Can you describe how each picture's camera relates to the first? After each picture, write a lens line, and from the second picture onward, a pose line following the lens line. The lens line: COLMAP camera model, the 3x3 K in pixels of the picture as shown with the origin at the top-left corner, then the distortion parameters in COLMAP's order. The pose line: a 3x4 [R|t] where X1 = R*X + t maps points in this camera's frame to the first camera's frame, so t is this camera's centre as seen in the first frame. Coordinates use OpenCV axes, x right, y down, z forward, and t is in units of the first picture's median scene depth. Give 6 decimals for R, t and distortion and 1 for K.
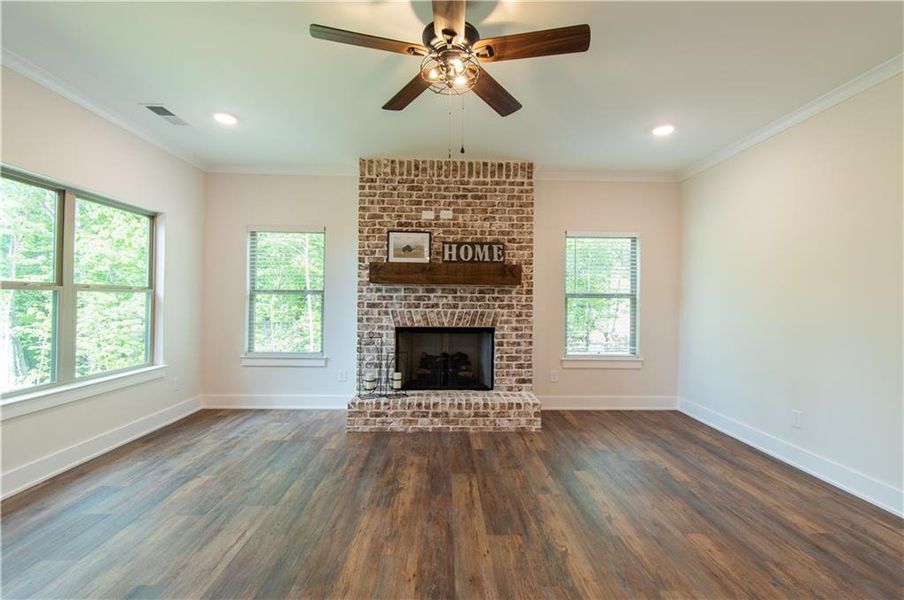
lens RADIAL K [[405.5, 0, 463.8], [0, 405.5, 294.5], [0, 0, 1]] dist [0.001306, 0.002394]
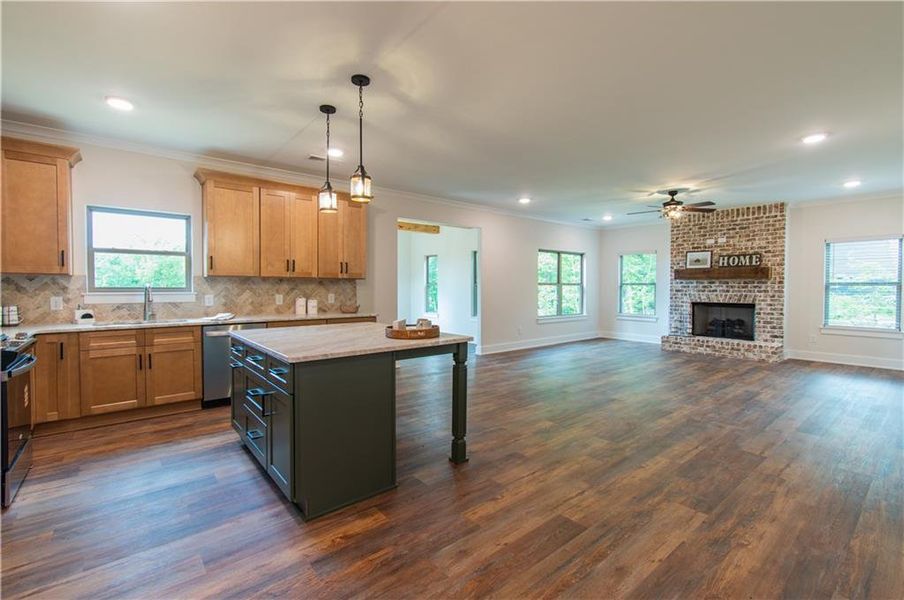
lens RADIAL K [[405.5, 0, 447.5], [0, 405.5, 294.4], [0, 0, 1]] dist [0.001306, 0.002394]
pose [[0.609510, 0.007323, -0.792745, 0.643114], [0.014856, 0.999676, 0.020656, -0.012250], [0.792640, -0.024367, 0.609203, -1.060685]]
